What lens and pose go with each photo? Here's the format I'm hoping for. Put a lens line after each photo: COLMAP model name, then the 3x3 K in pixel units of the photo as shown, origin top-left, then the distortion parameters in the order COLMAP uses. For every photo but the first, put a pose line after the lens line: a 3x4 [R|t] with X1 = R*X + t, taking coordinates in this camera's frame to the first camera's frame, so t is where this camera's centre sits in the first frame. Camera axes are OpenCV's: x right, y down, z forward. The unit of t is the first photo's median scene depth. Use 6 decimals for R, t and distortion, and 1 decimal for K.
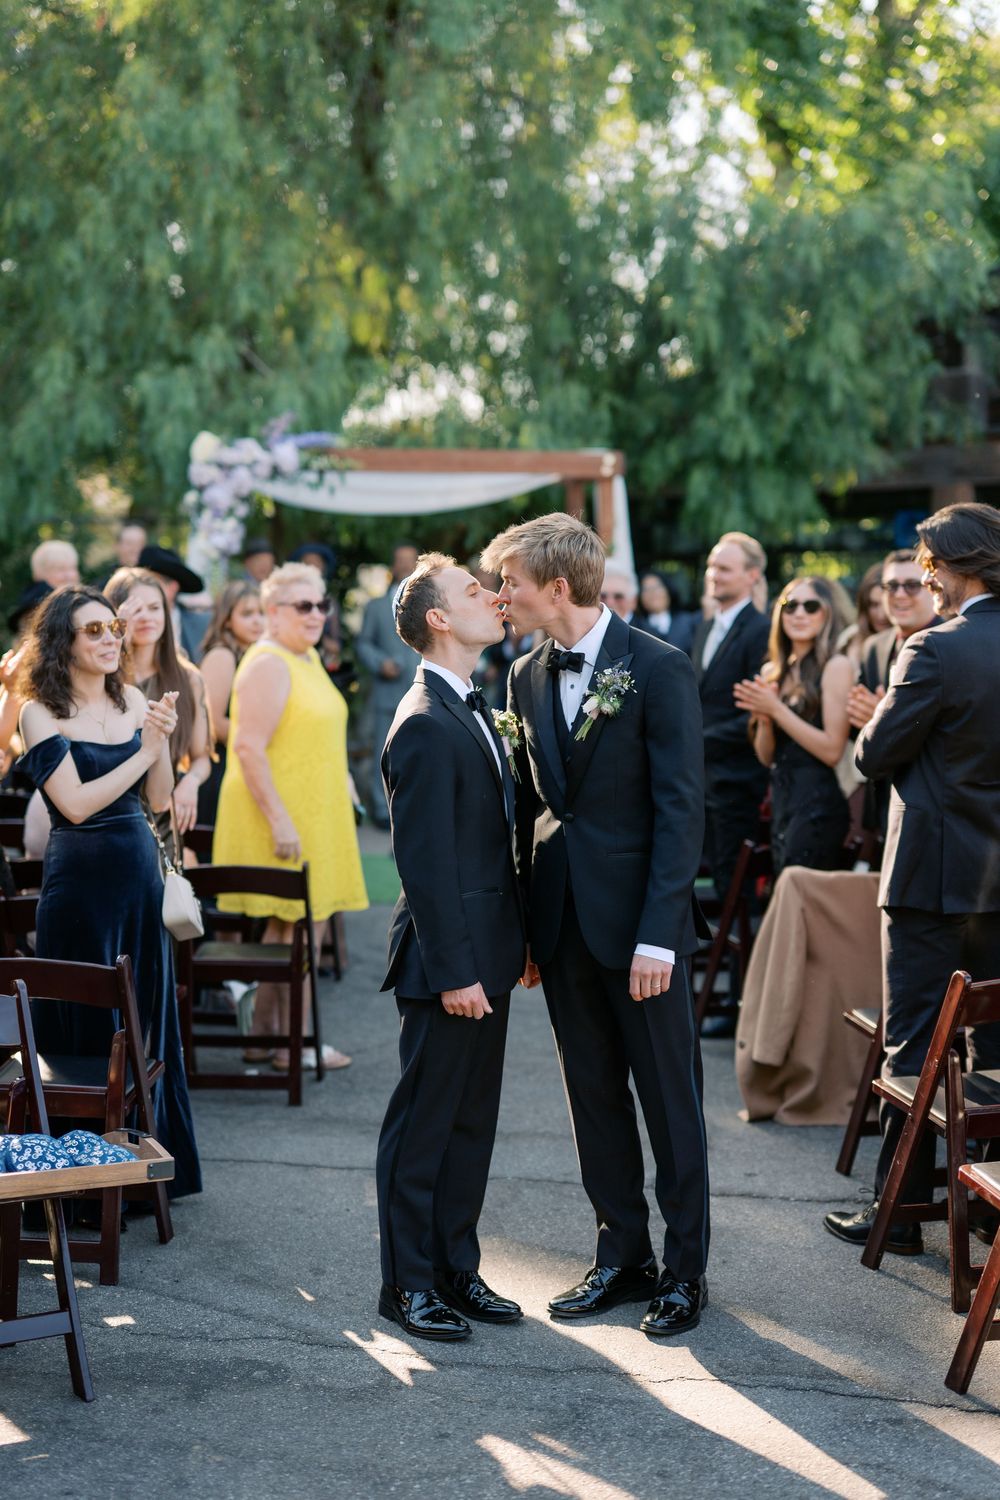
lens RADIAL K [[2095.8, 0, 500.0], [0, 2095.8, 750.0], [0, 0, 1]] dist [0.029897, 0.034141]
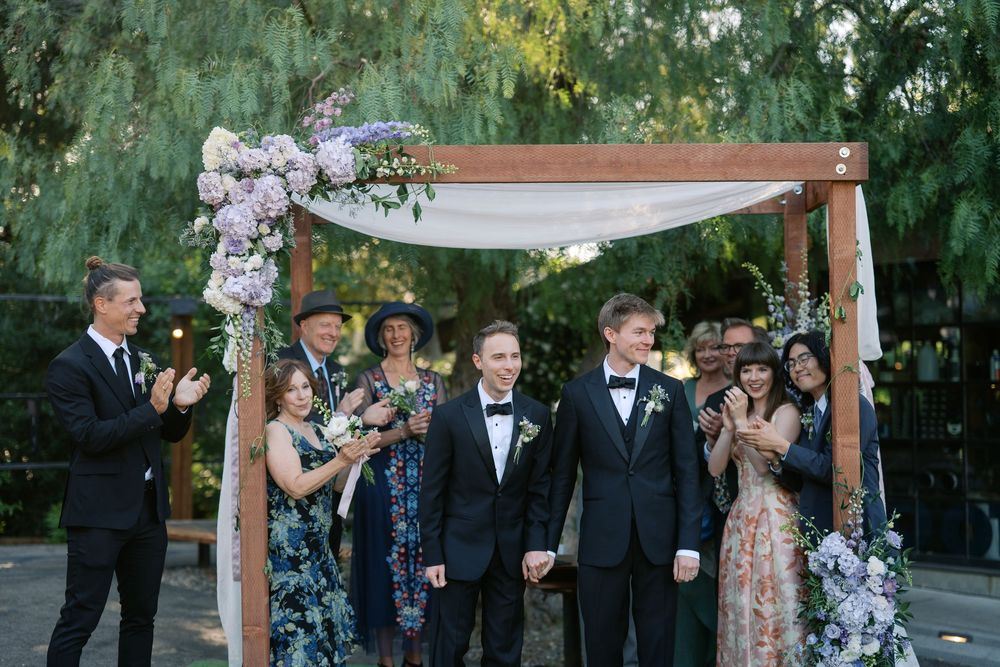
lens RADIAL K [[1442.9, 0, 500.0], [0, 1442.9, 333.5], [0, 0, 1]] dist [0.059504, -0.077909]
pose [[0.984300, -0.013413, -0.175992, 0.023248], [-0.005144, 0.994505, -0.104564, -0.033841], [0.176427, 0.103828, 0.978822, 0.506679]]
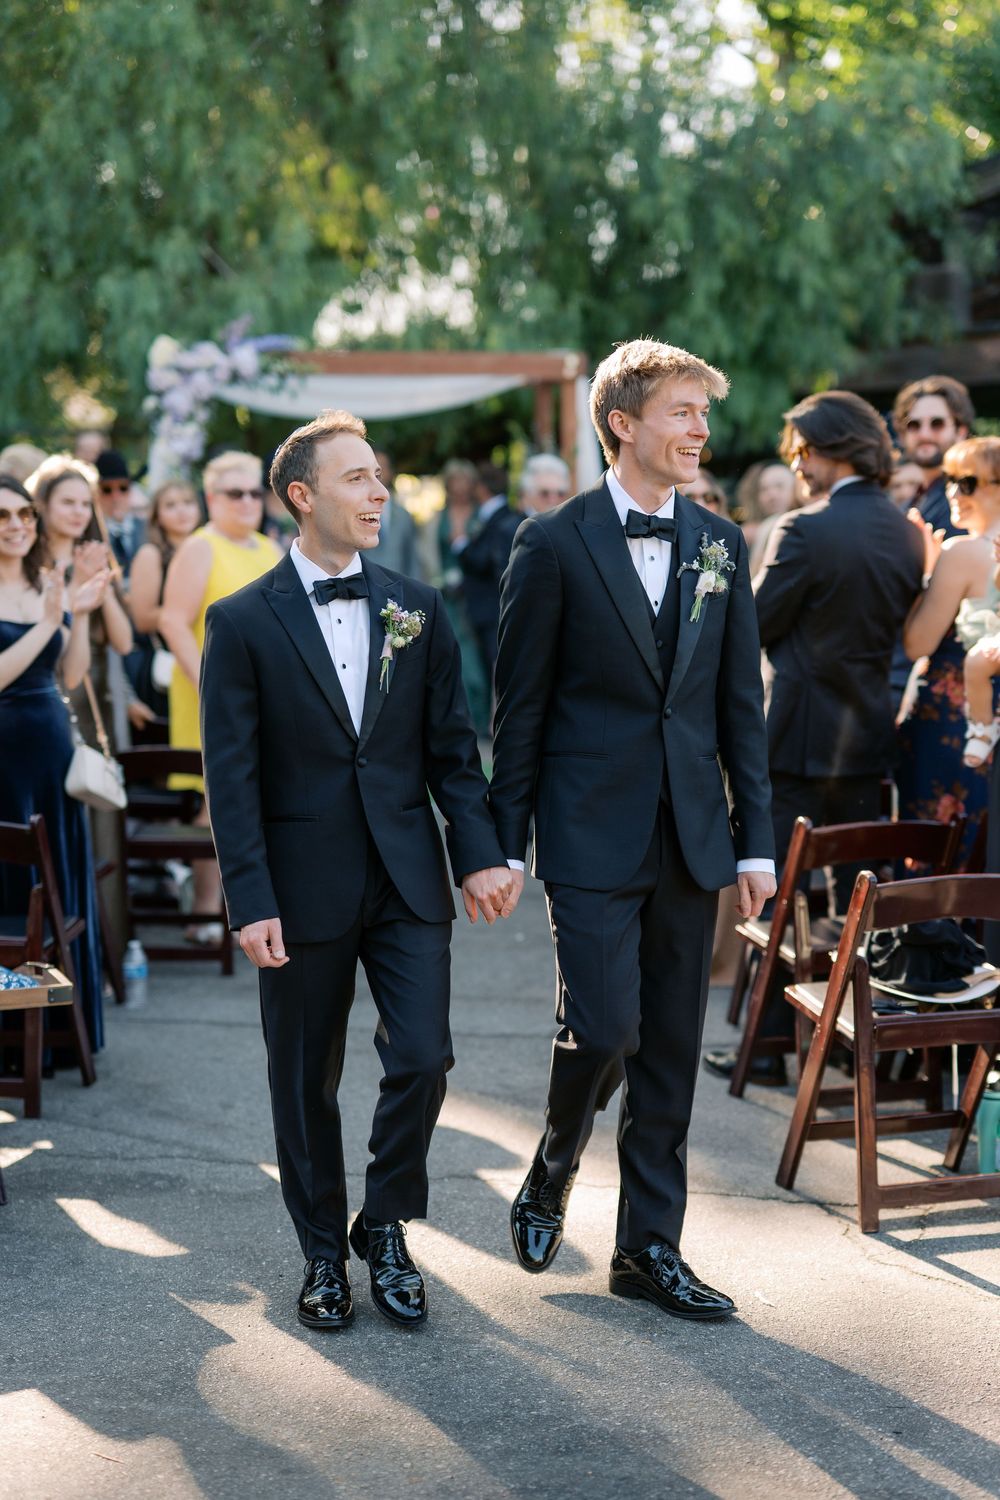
lens RADIAL K [[2195.1, 0, 549.2], [0, 2195.1, 781.7], [0, 0, 1]] dist [0.020189, 0.128053]
pose [[0.999876, -0.010946, 0.011293, 0.024914], [0.010392, 0.998792, 0.048016, 0.009895], [-0.011805, -0.047893, 0.998783, -0.046842]]
